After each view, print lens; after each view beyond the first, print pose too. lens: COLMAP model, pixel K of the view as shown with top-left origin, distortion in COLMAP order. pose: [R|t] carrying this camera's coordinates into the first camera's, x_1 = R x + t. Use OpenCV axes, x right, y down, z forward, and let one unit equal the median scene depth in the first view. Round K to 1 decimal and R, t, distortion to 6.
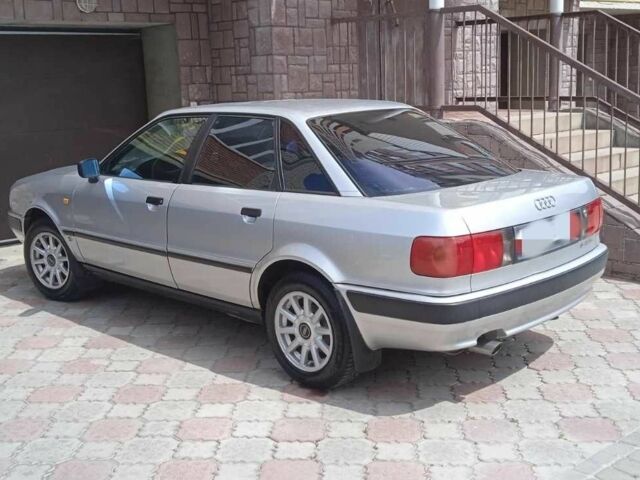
lens RADIAL K [[819.7, 0, 320.0], [0, 819.7, 240.0], [0, 0, 1]] dist [0.022808, -0.032562]
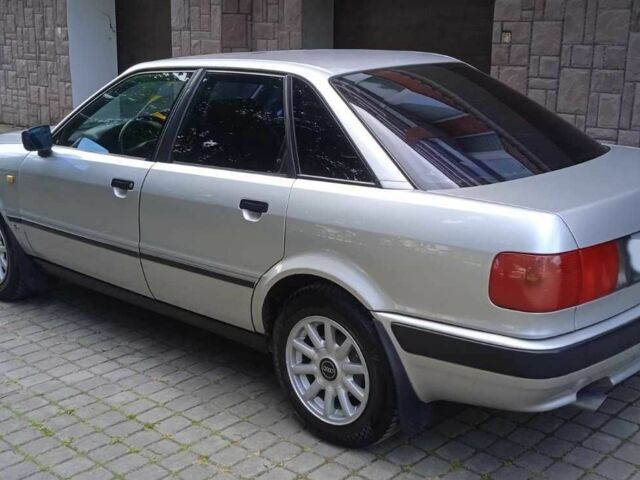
lens RADIAL K [[819.7, 0, 320.0], [0, 819.7, 240.0], [0, 0, 1]] dist [0.022808, -0.032562]
pose [[0.999692, 0.002291, 0.024704, -0.043603], [-0.003642, 0.998490, 0.054814, -0.044337], [-0.024541, -0.054887, 0.998191, 0.272002]]
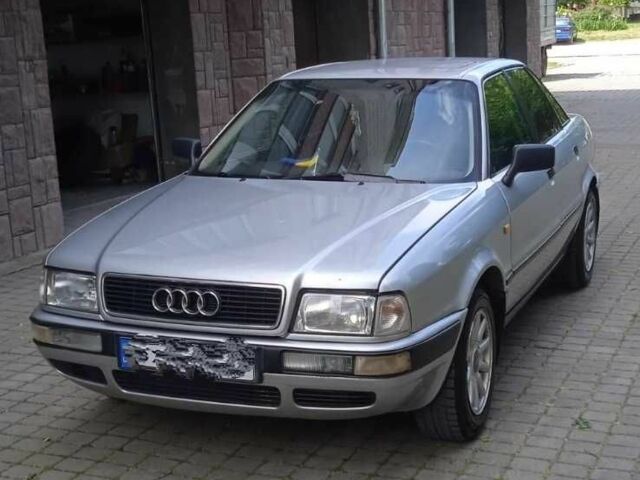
lens RADIAL K [[1085.0, 0, 319.5], [0, 1085.0, 248.5], [0, 0, 1]] dist [0.063766, -0.027382]
pose [[-0.365942, -0.139740, 0.920087, -1.352935], [0.221608, 0.947139, 0.231988, -0.341931], [-0.903868, 0.288792, -0.315630, 1.849003]]
